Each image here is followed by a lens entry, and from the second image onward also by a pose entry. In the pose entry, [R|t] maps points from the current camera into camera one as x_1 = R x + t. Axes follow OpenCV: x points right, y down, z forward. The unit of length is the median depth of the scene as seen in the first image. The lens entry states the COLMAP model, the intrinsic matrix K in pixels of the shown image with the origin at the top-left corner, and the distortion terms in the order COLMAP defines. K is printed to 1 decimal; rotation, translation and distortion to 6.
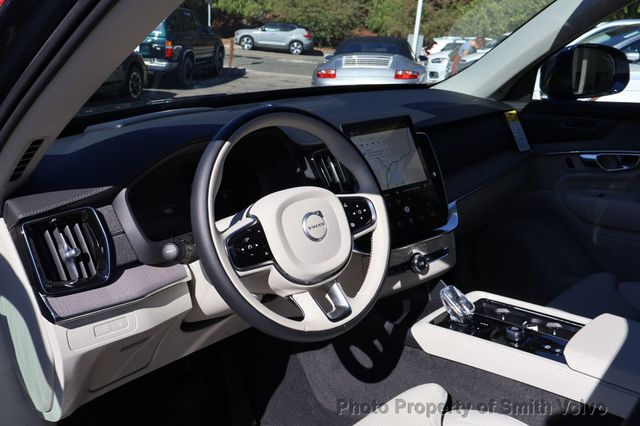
lens RADIAL K [[587.1, 0, 320.2], [0, 587.1, 216.8], [0, 0, 1]] dist [0.019435, 0.000000]
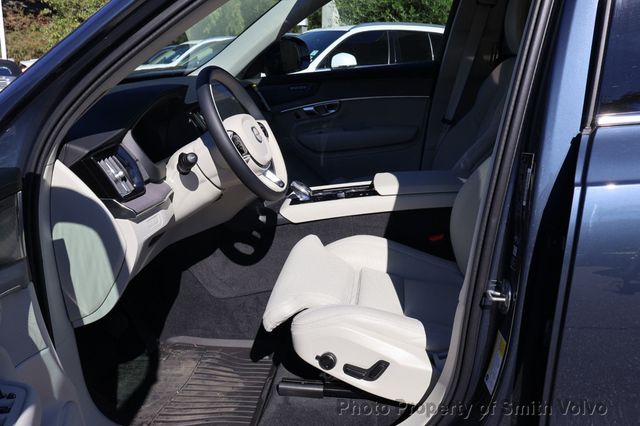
lens RADIAL K [[587.1, 0, 320.6], [0, 587.1, 211.1], [0, 0, 1]] dist [0.019435, 0.000000]
pose [[0.787042, -0.211115, 0.579651, -0.514136], [0.234550, 0.971461, 0.035347, 0.123100], [-0.570571, 0.108138, 0.814098, -0.248088]]
